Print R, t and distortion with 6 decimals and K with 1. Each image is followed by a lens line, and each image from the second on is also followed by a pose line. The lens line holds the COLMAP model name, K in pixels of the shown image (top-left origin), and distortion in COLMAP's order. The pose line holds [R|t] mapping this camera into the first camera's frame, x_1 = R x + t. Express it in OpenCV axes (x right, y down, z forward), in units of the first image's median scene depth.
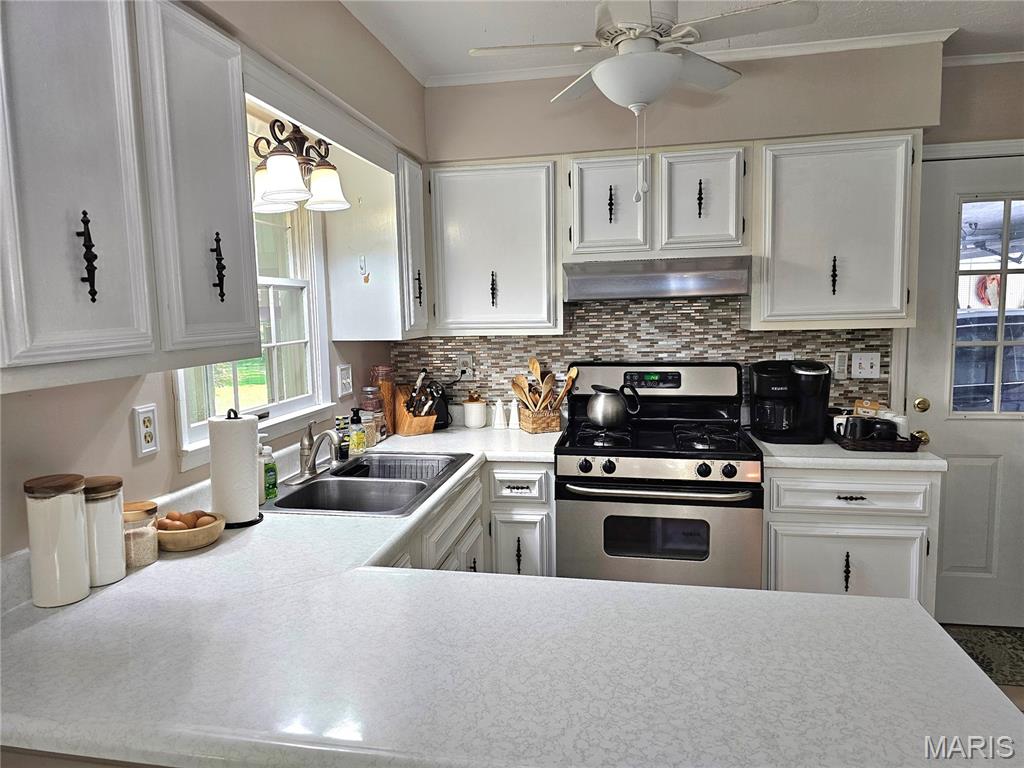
lens RADIAL K [[687.4, 0, 516.6], [0, 687.4, 381.1], [0, 0, 1]] dist [0.067928, -0.058467]
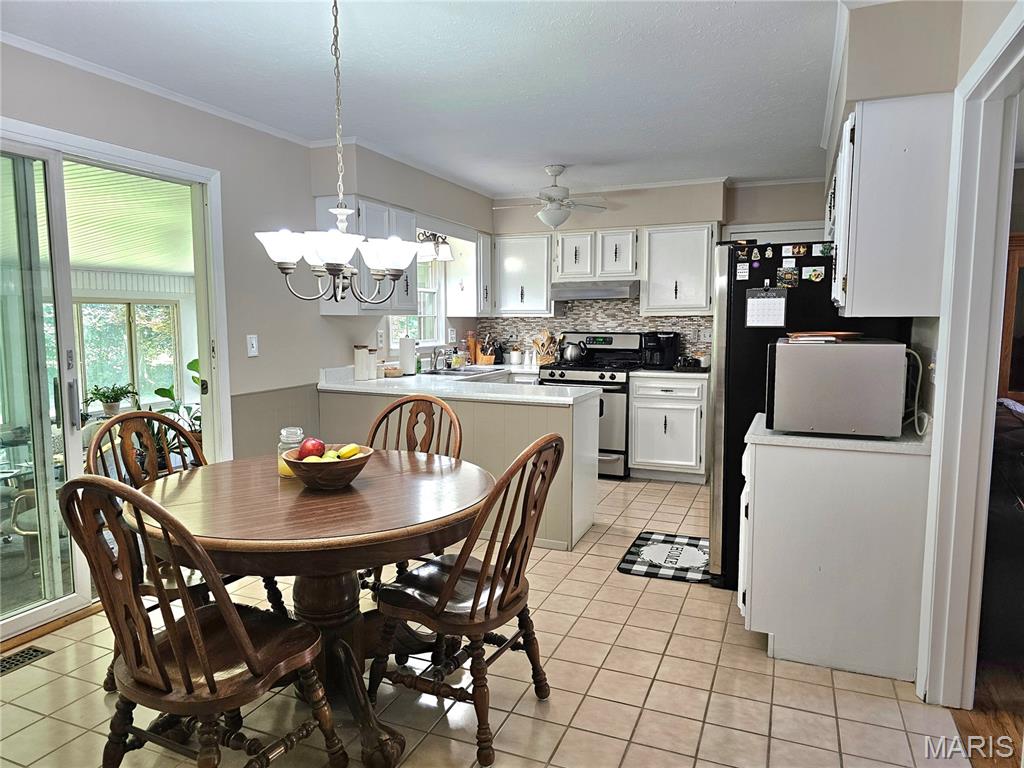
lens RADIAL K [[687.7, 0, 506.6], [0, 687.7, 384.8], [0, 0, 1]] dist [0.073614, -0.078192]
pose [[0.976716, 0.041930, -0.210398, 0.378934], [-0.043358, 0.999057, -0.002177, 0.150135], [0.210108, 0.011248, 0.977613, -1.072071]]
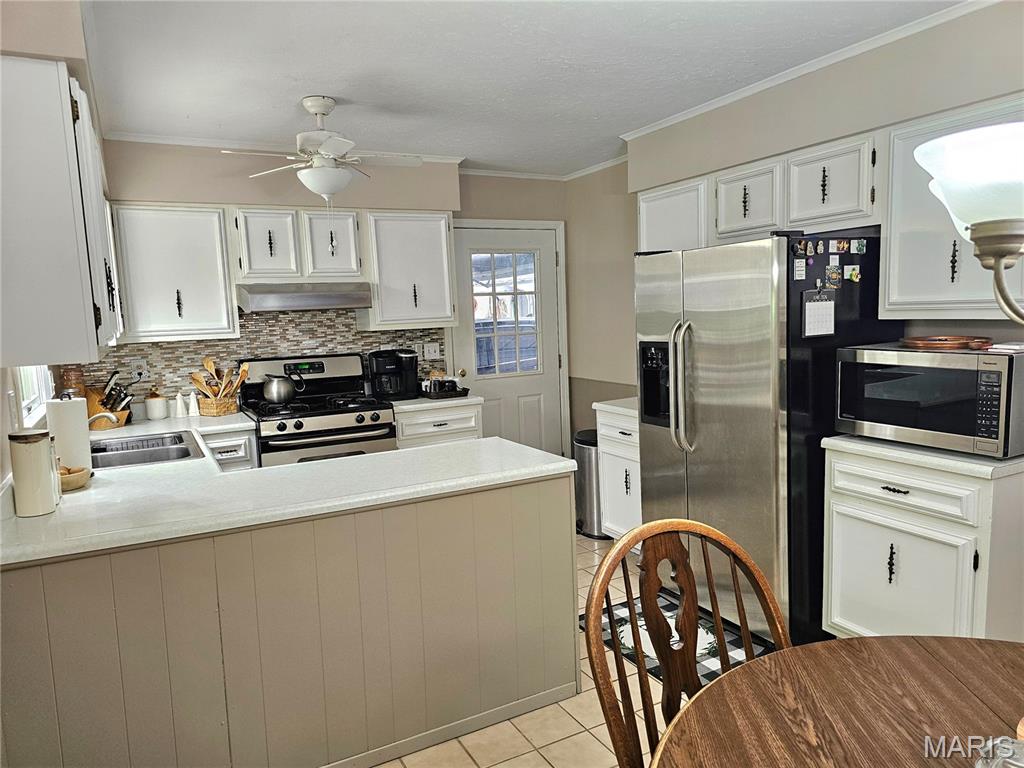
lens RADIAL K [[687.7, 0, 506.6], [0, 687.7, 384.8], [0, 0, 1]] dist [0.073614, -0.078192]
pose [[0.785992, -0.077624, 0.613344, -0.362546], [0.089361, 0.995933, 0.011529, 0.054535], [-0.611744, 0.045748, 0.789732, -0.379198]]
